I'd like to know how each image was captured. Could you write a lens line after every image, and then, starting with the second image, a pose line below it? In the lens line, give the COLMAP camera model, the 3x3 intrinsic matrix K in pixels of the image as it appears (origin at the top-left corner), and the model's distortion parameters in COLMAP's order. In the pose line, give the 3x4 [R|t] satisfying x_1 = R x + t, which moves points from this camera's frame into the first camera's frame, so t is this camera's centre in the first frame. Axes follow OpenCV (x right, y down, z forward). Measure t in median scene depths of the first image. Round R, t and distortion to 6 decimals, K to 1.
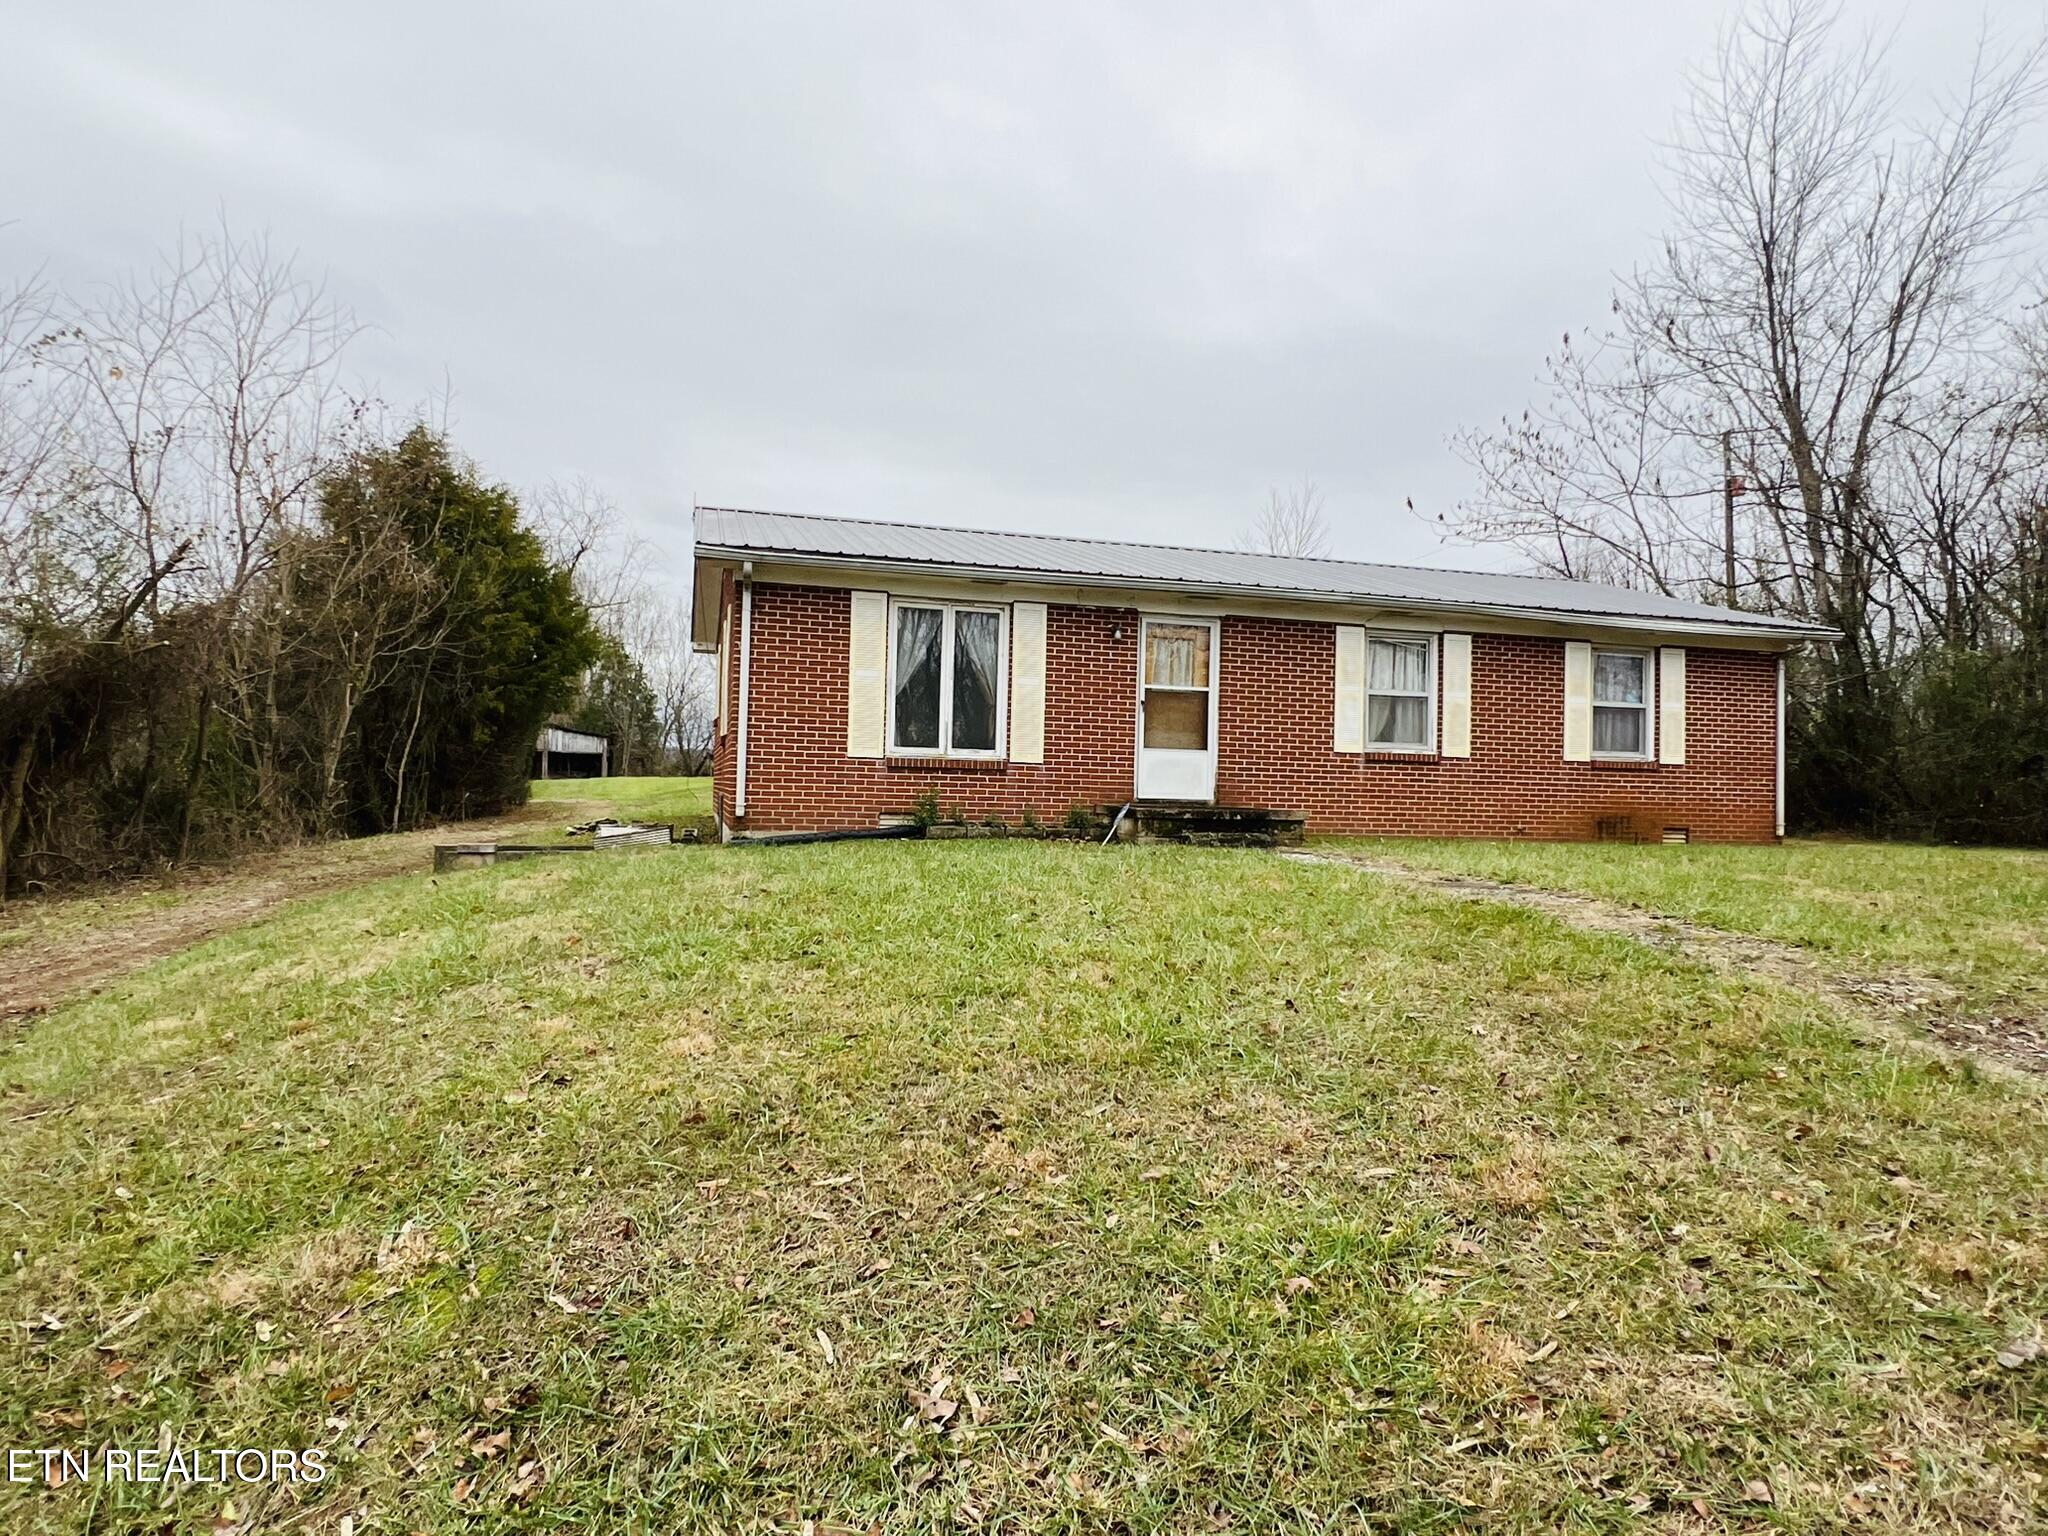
lens RADIAL K [[1206.3, 0, 1010.2], [0, 1206.3, 763.0], [0, 0, 1]] dist [-0.003672, 0.000188]
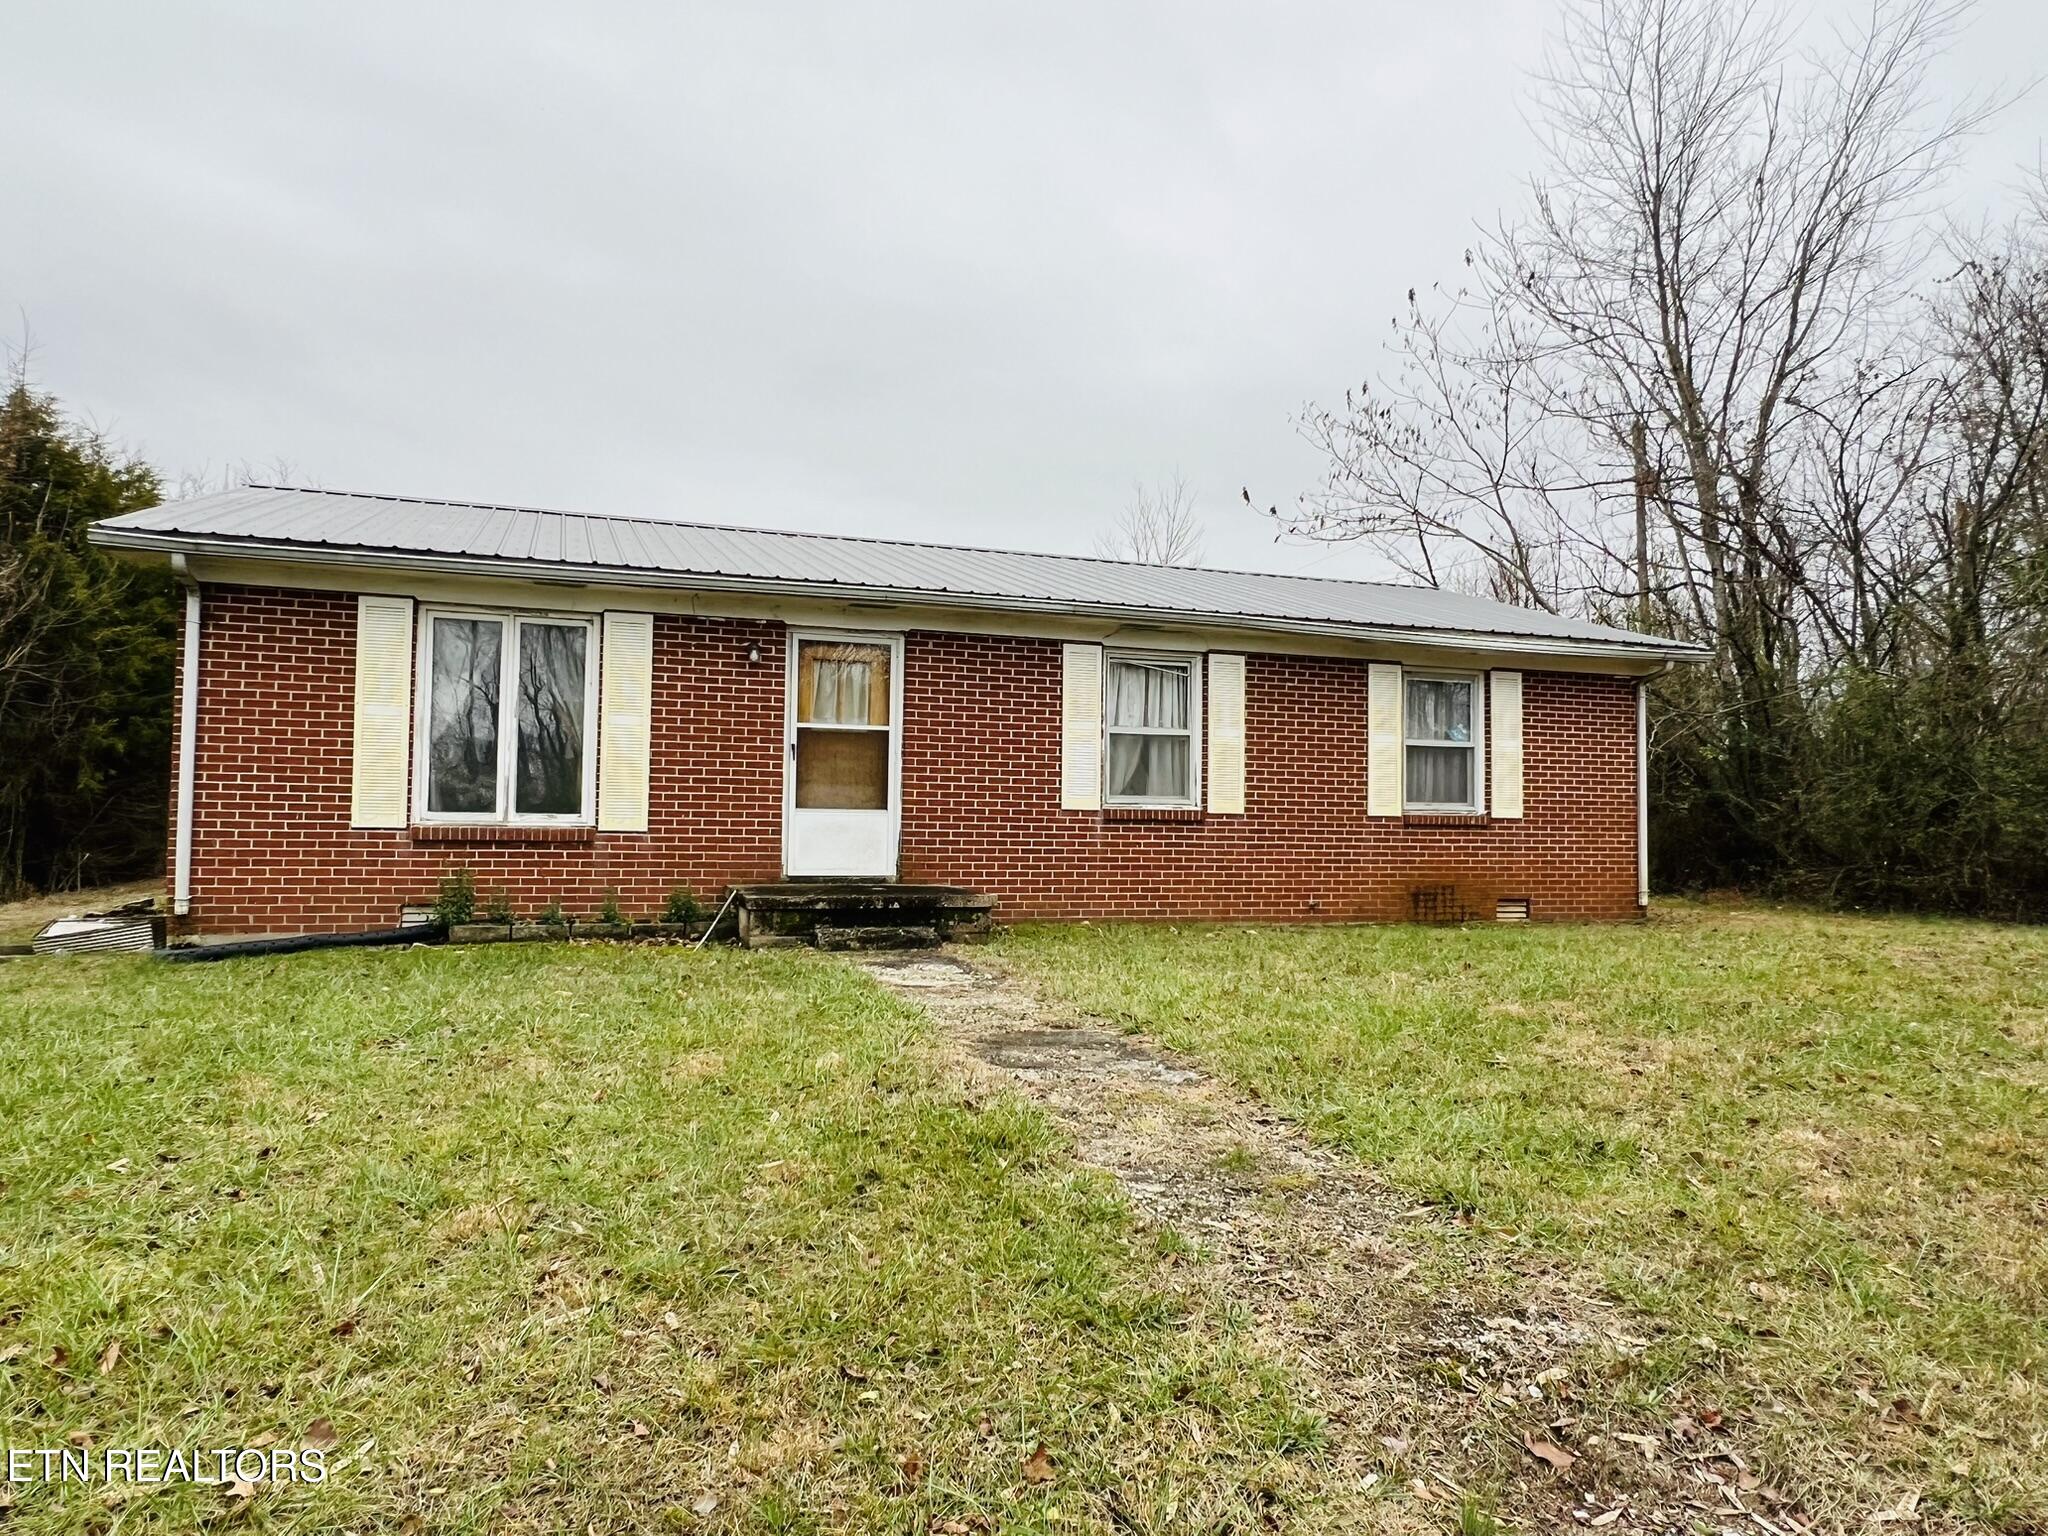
lens RADIAL K [[1340.6, 0, 1016.3], [0, 1340.6, 769.8], [0, 0, 1]] dist [-0.002523, 0.000527]
pose [[0.997234, -0.006767, 0.074016, 0.172228], [0.007996, 0.999835, -0.016319, -0.020020], [-0.073894, 0.016865, 0.997124, 0.154822]]
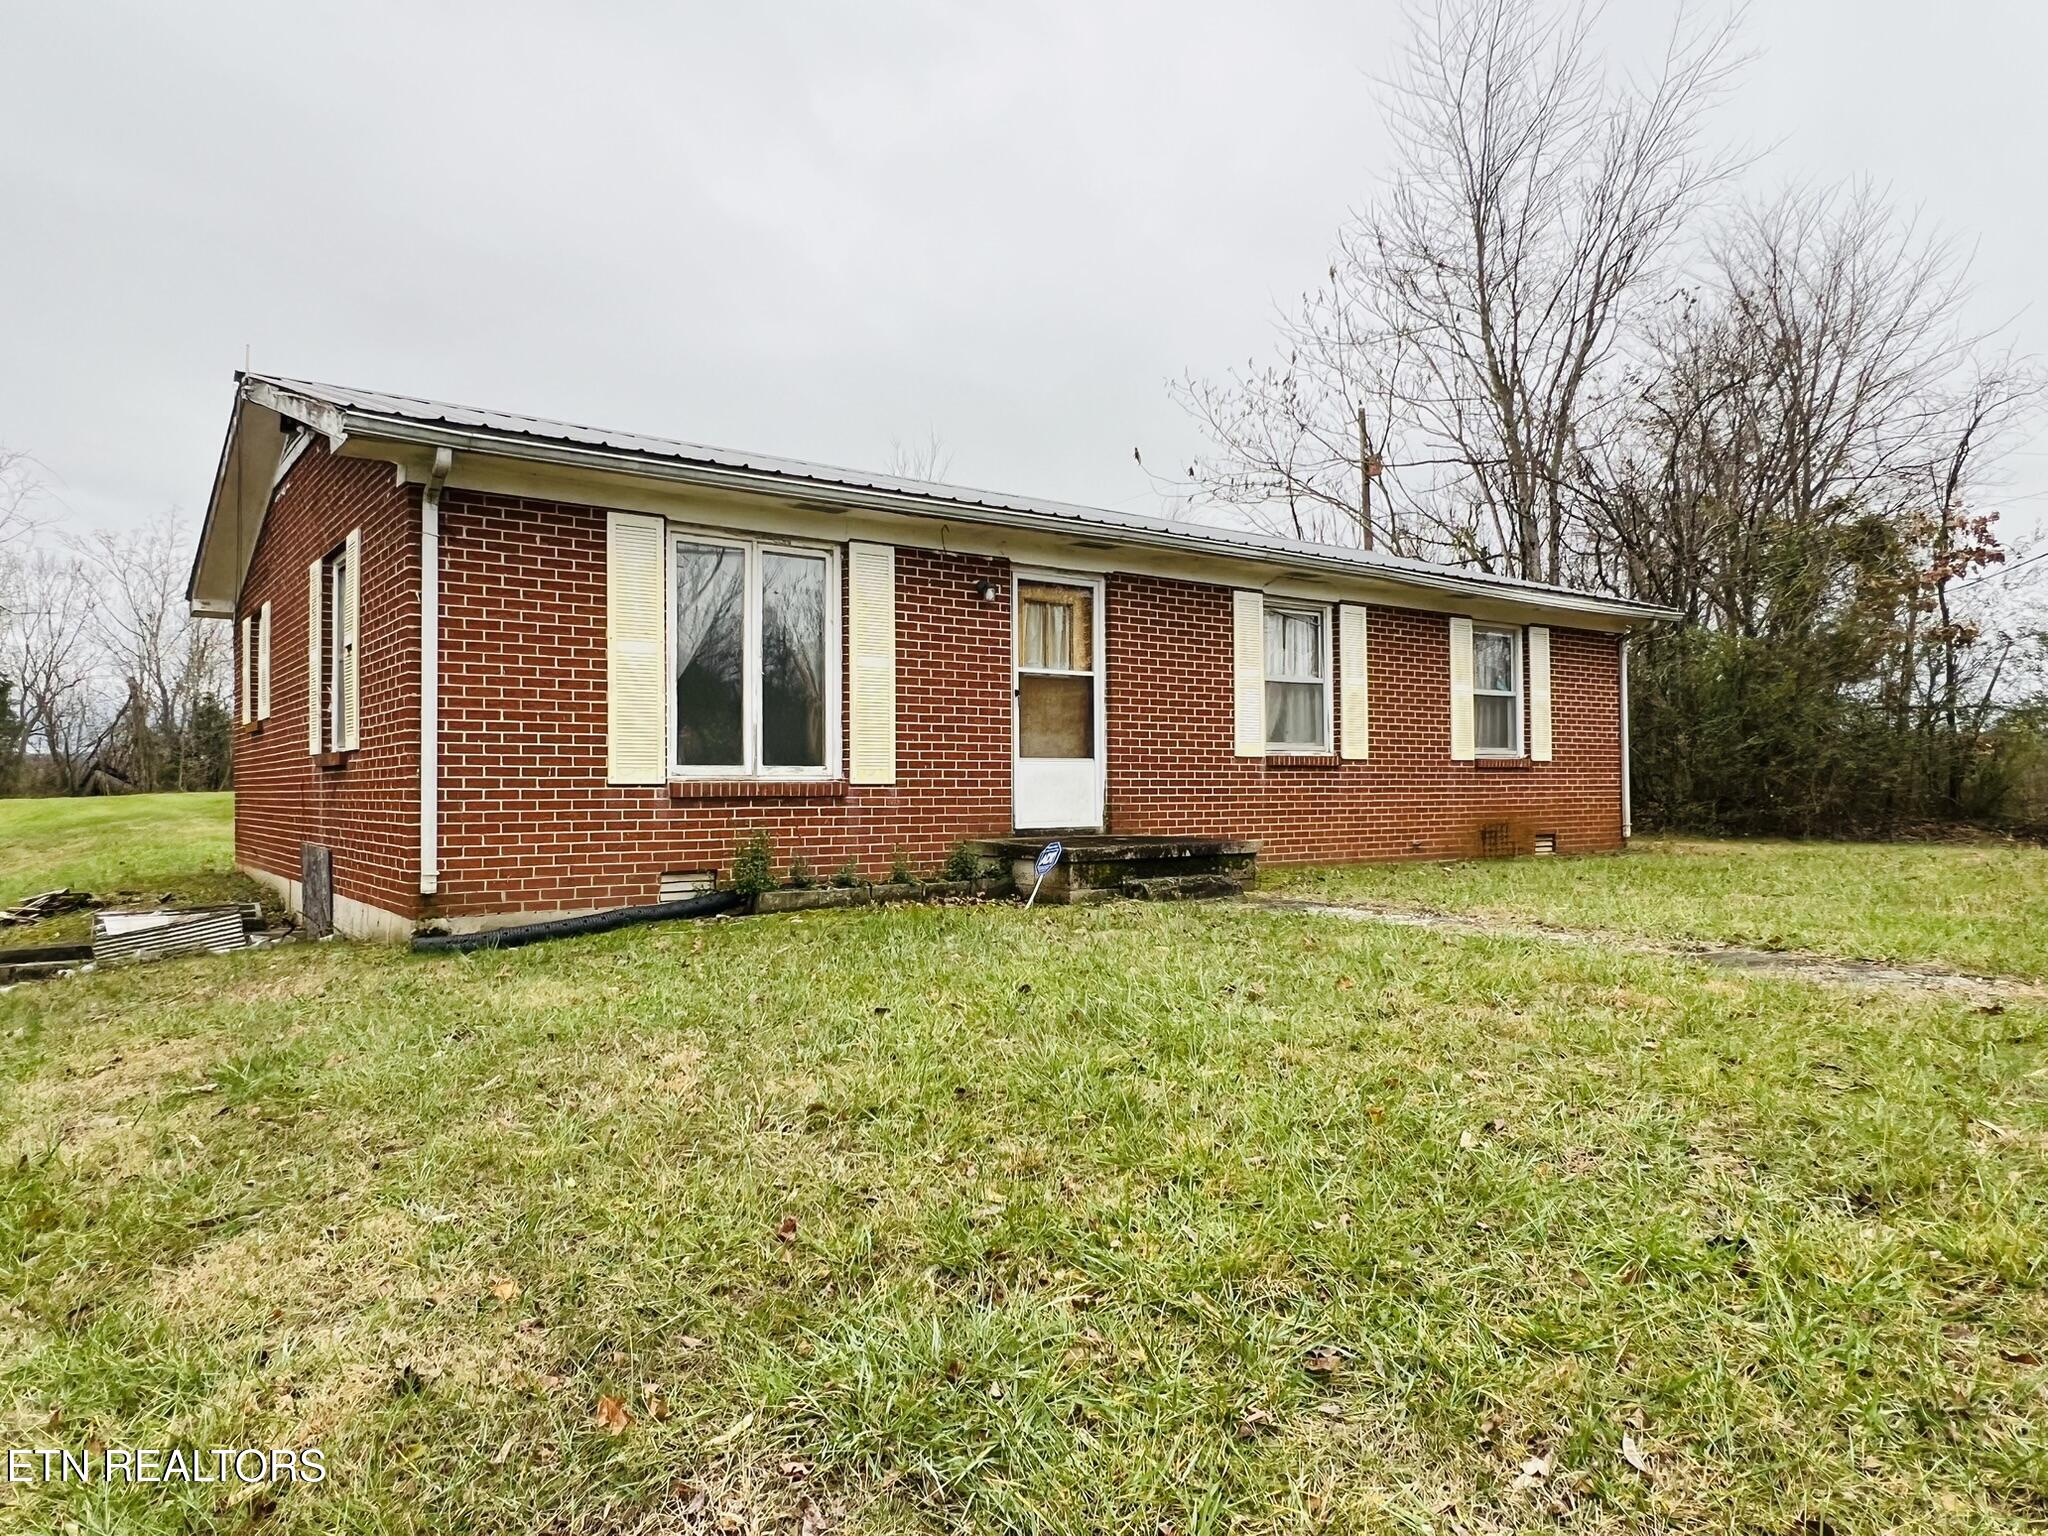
lens RADIAL K [[1340.6, 0, 1015.6], [0, 1340.6, 764.5], [0, 0, 1]] dist [-0.002523, 0.000527]
pose [[0.929204, -0.023246, 0.368835, -0.166813], [0.020611, 0.999726, 0.011084, -0.015851], [-0.368992, -0.002697, 0.929429, 0.256000]]
